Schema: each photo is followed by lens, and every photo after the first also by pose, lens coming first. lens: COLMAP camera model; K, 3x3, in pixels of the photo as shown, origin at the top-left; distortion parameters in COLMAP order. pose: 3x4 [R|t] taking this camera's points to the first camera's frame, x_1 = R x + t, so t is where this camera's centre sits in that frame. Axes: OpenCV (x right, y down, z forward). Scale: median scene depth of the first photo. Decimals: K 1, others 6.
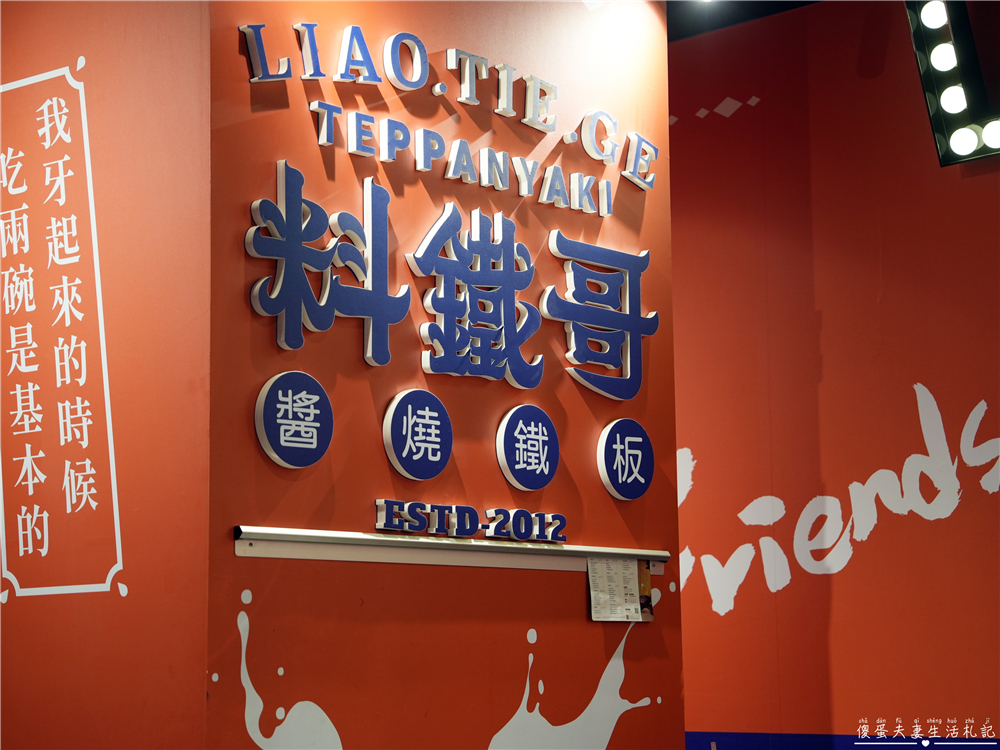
lens RADIAL K [[2141.4, 0, 500.0], [0, 2141.4, 375.0], [0, 0, 1]] dist [0.300231, -0.024301]
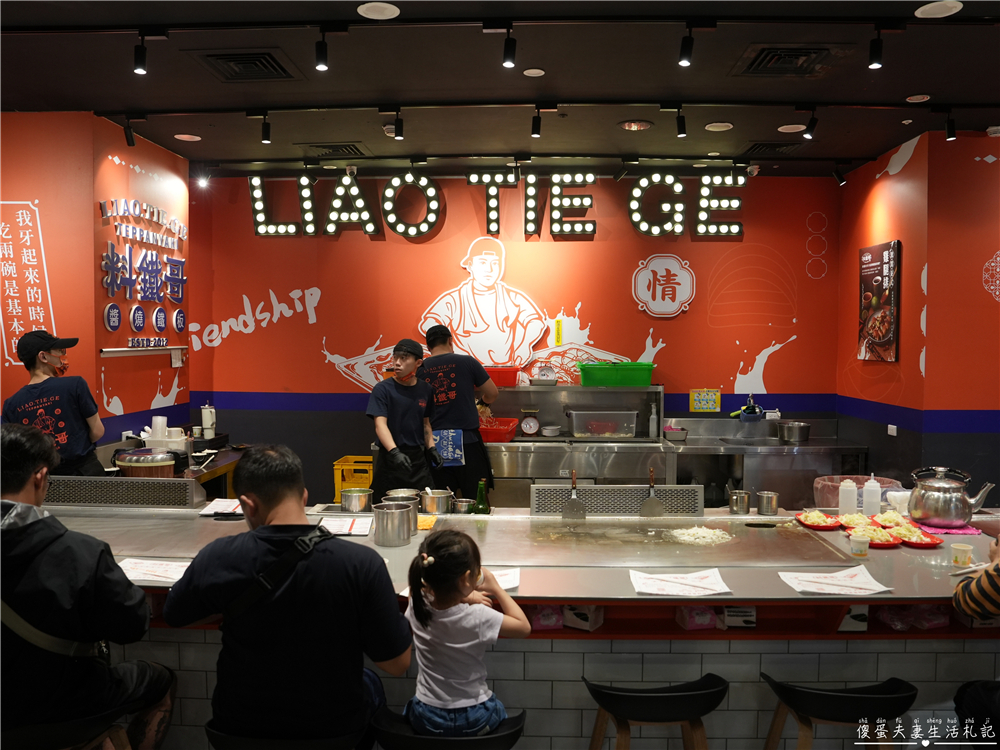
lens RADIAL K [[706.6, 0, 500.0], [0, 706.6, 375.0], [0, 0, 1]] dist [0.000211, 0.000981]
pose [[0.786827, 0.003626, 0.617163, -0.286900], [-0.110240, 0.984727, 0.134761, -0.103130], [-0.607248, -0.174070, 0.775209, -0.267048]]
